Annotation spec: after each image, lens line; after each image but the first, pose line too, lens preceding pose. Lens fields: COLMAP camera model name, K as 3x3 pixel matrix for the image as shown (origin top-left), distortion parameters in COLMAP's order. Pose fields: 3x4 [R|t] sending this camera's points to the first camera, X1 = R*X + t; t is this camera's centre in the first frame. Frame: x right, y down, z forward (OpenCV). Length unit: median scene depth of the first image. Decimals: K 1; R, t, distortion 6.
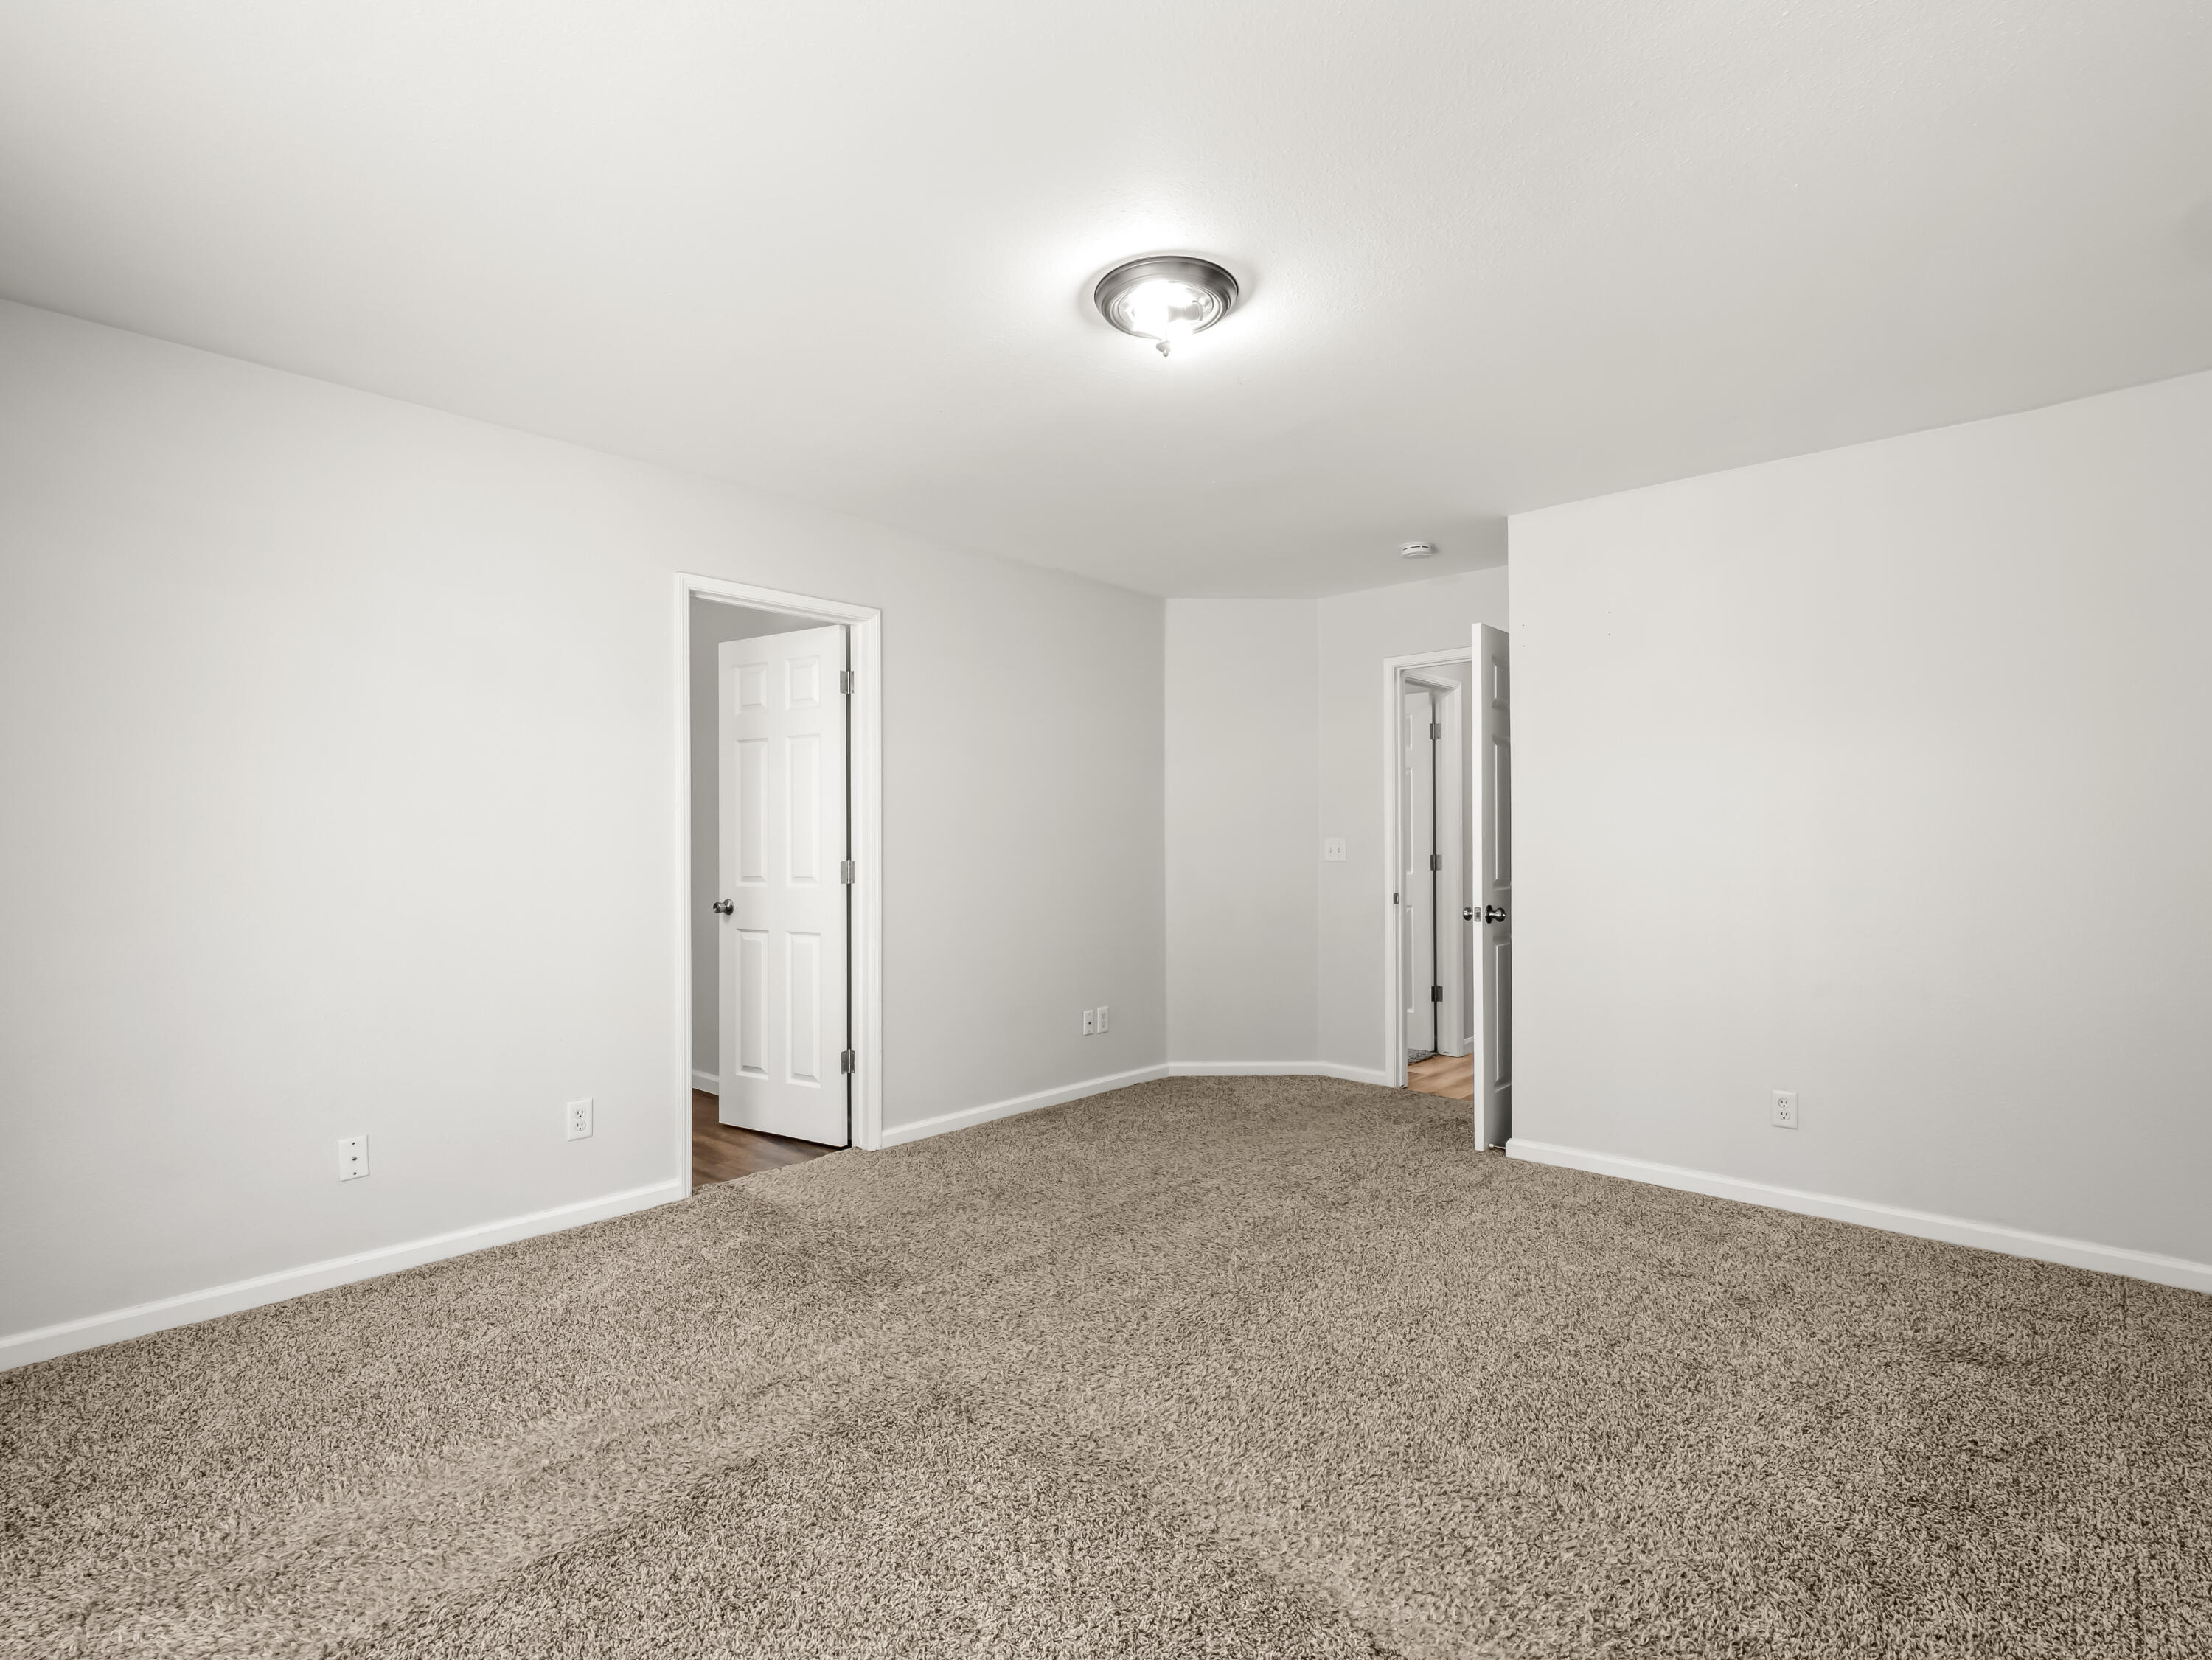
lens RADIAL K [[1087.5, 0, 1106.0], [0, 1087.5, 830.0], [0, 0, 1]] dist [-0.002482, -0.000625]
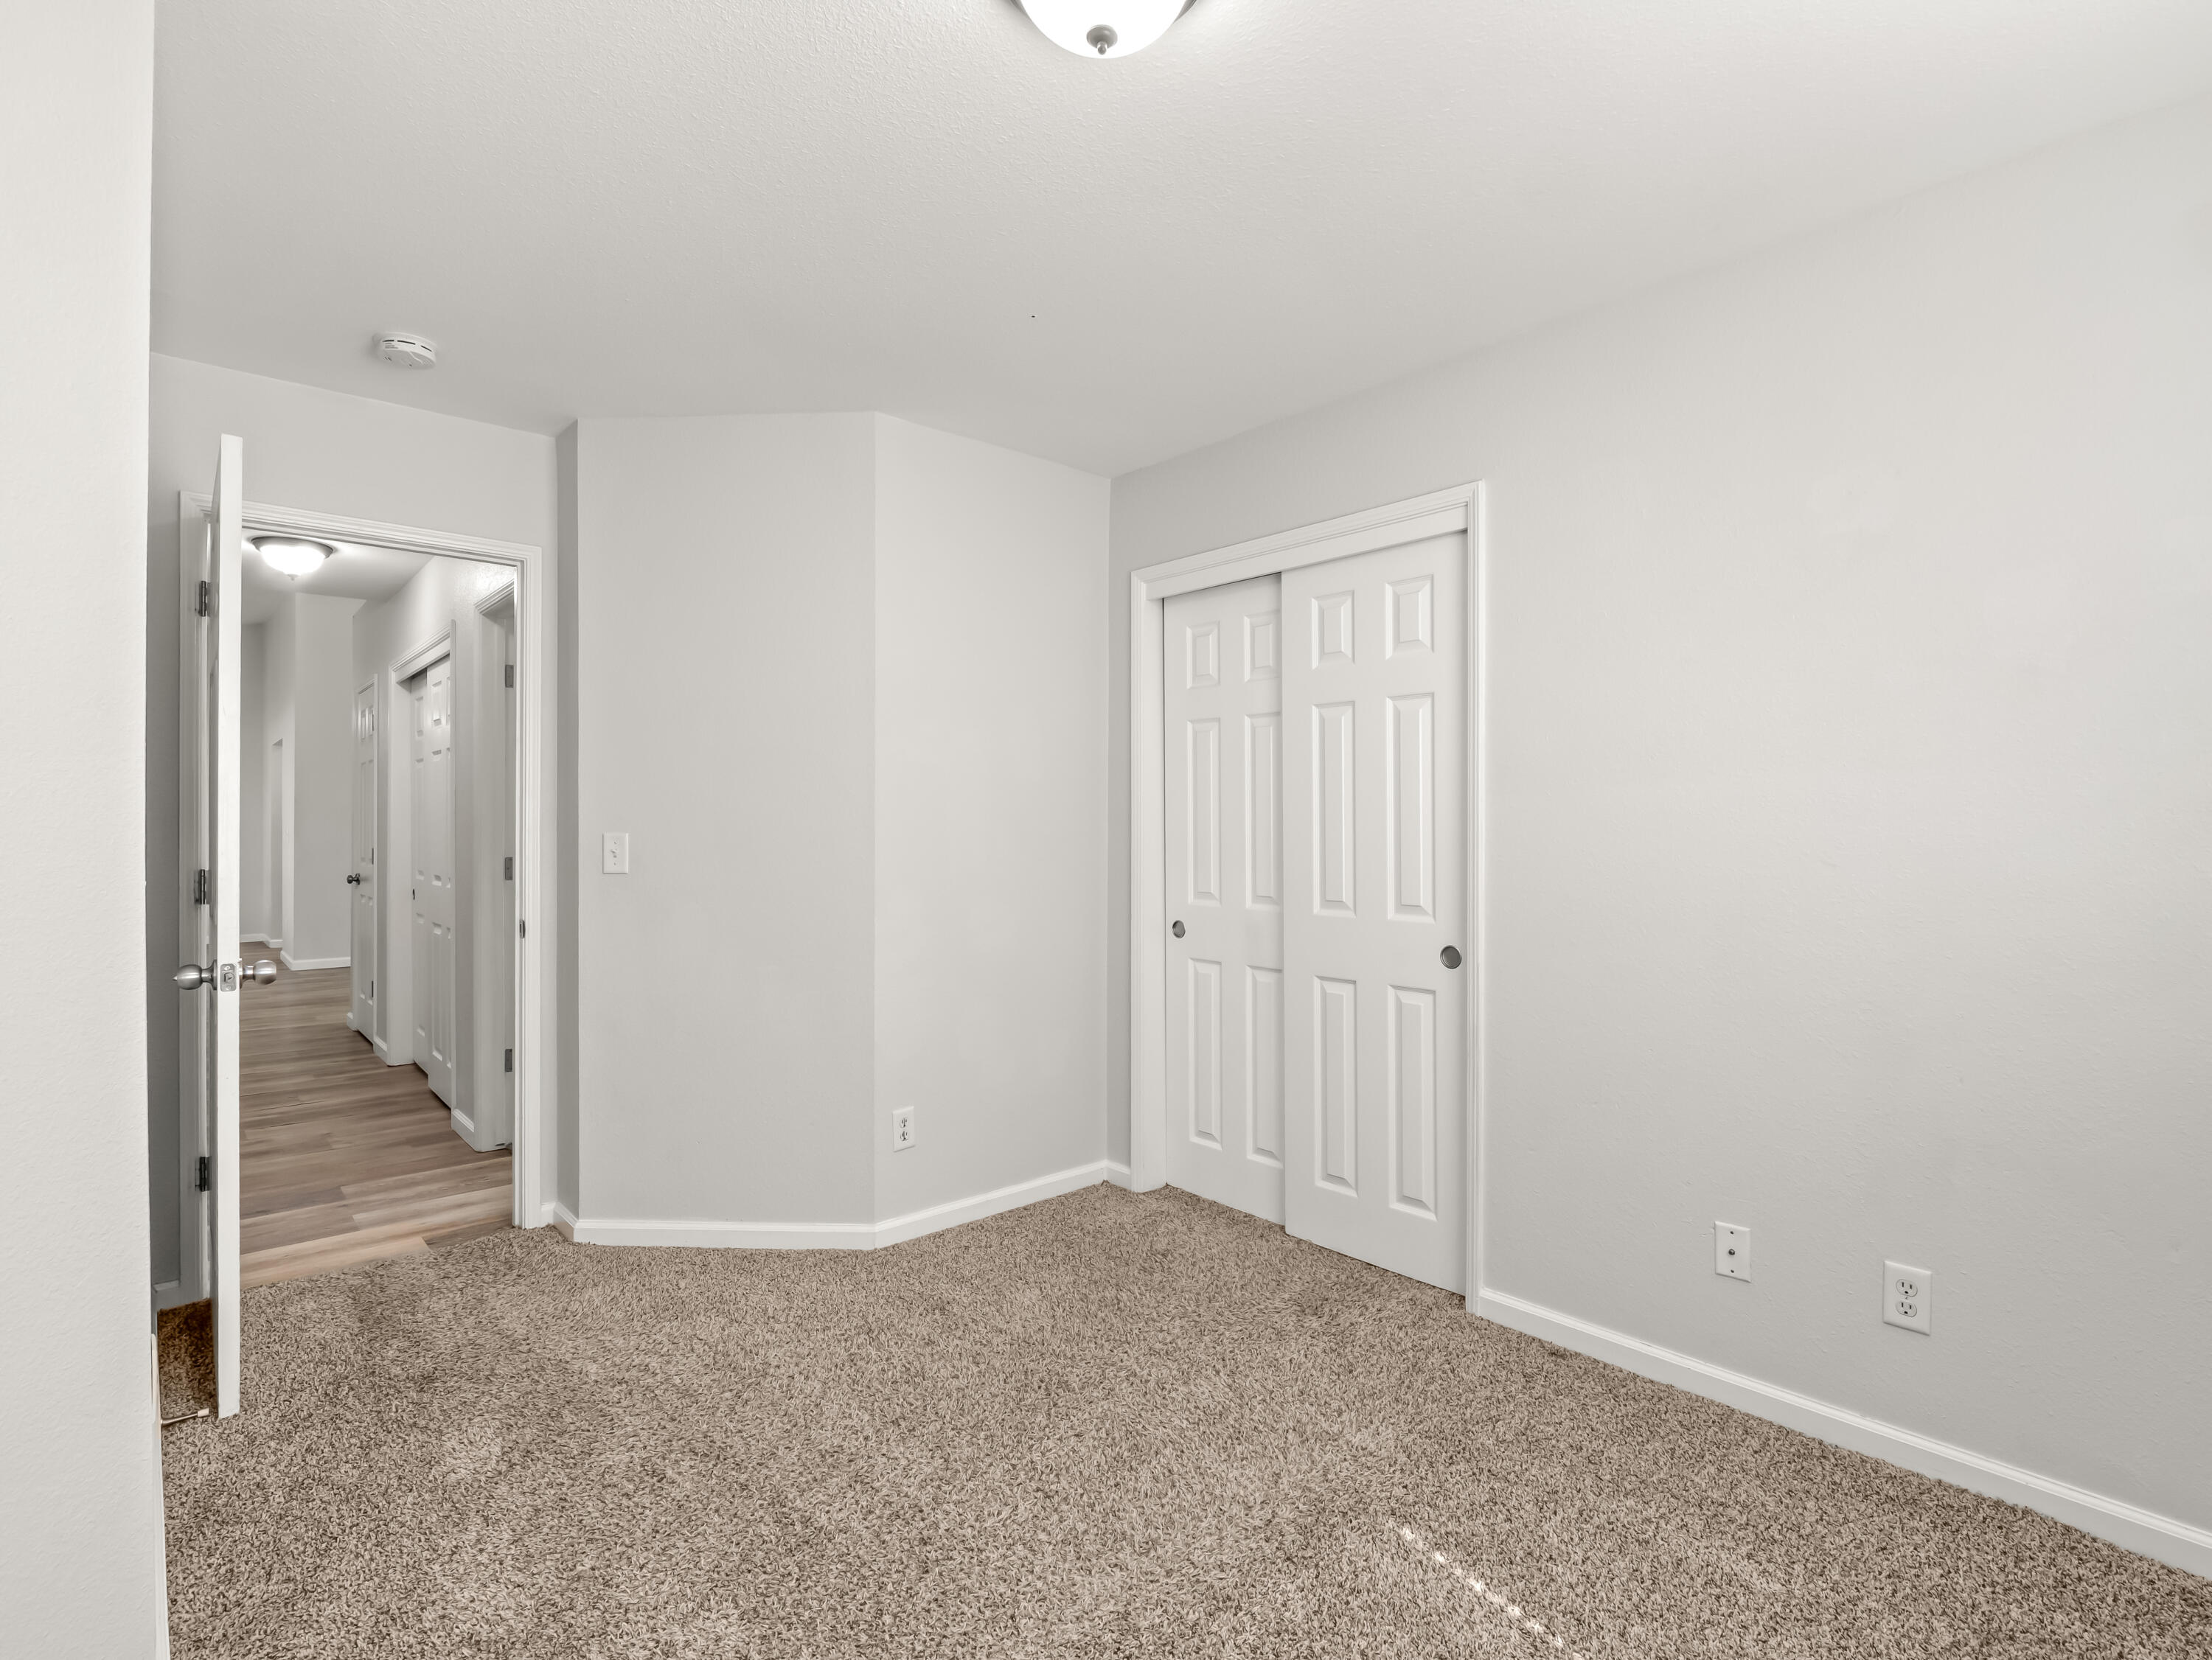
lens RADIAL K [[1087.5, 0, 1106.0], [0, 1087.5, 830.0], [0, 0, 1]] dist [-0.002482, -0.000625]
pose [[0.974032, 0.010847, -0.226149, -0.219738], [-0.011886, 0.999924, -0.003231, 0.001464], [0.226097, 0.005835, 0.974087, 0.220399]]
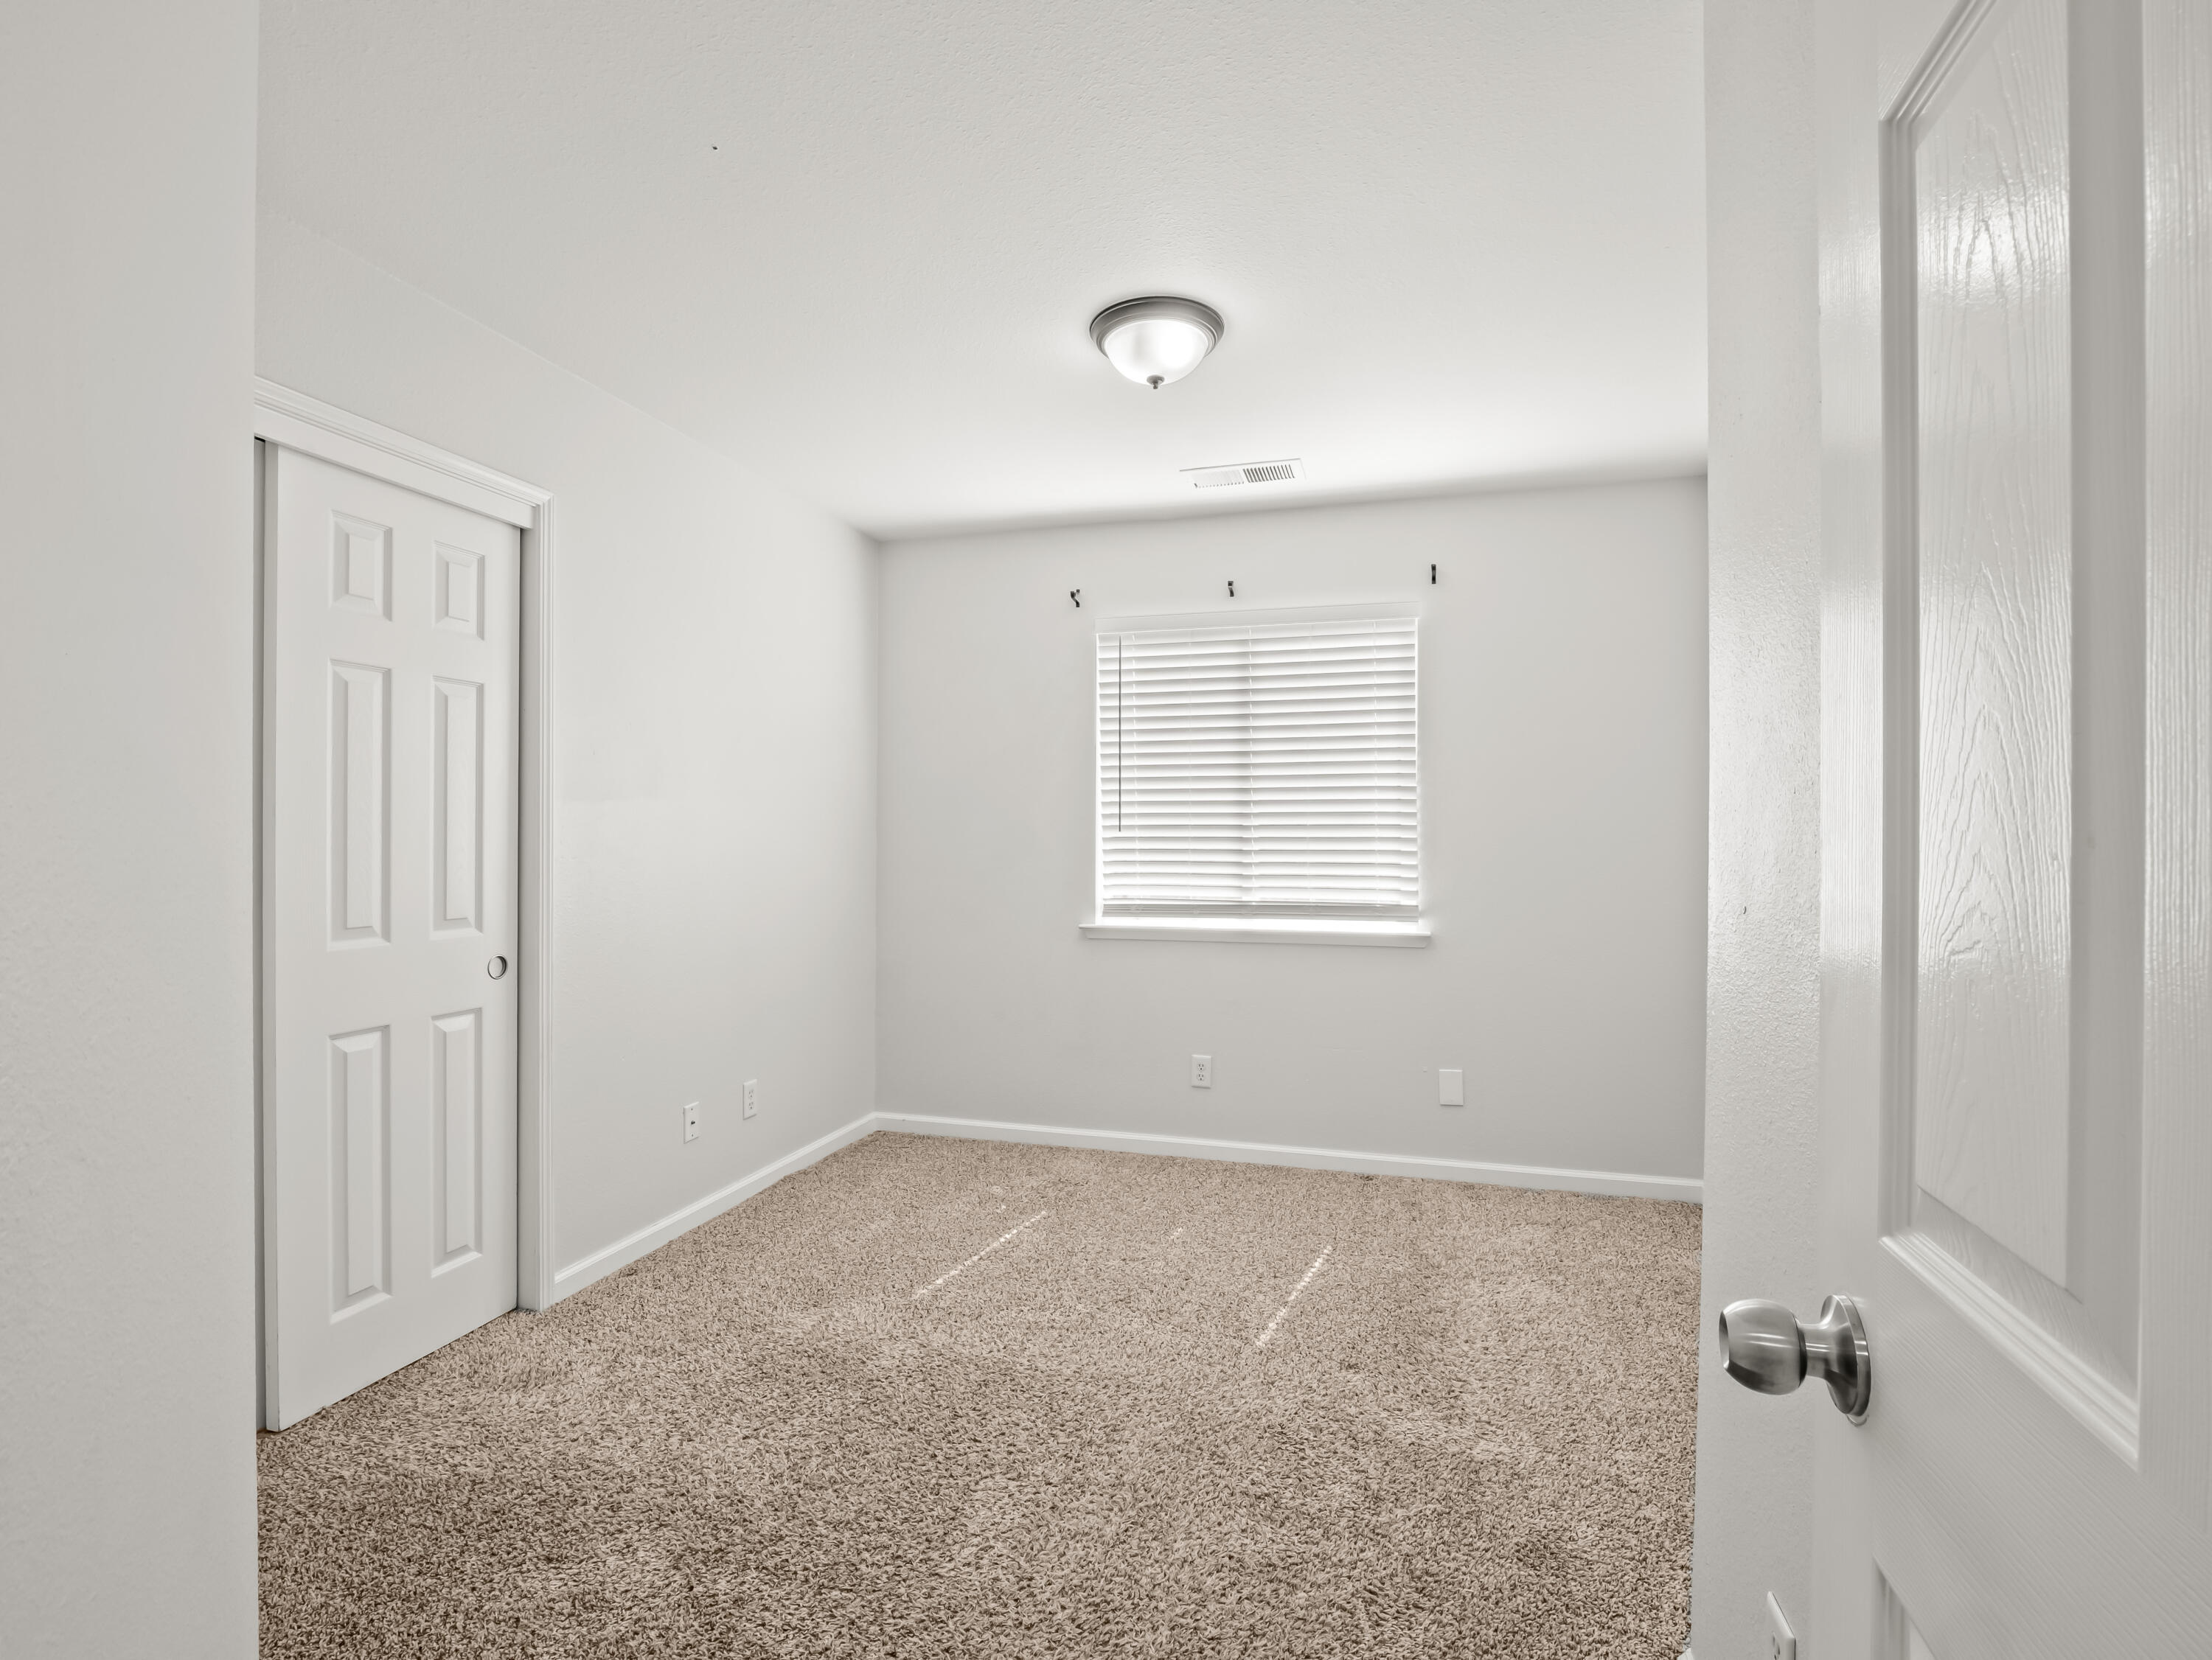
lens RADIAL K [[1087.5, 0, 1106.0], [0, 1087.5, 830.0], [0, 0, 1]] dist [-0.002482, -0.000625]
pose [[-0.325353, 0.012589, 0.945509, -0.708261], [0.010336, 0.999899, -0.009756, 0.005074], [-0.945536, 0.006599, -0.325450, 0.643410]]
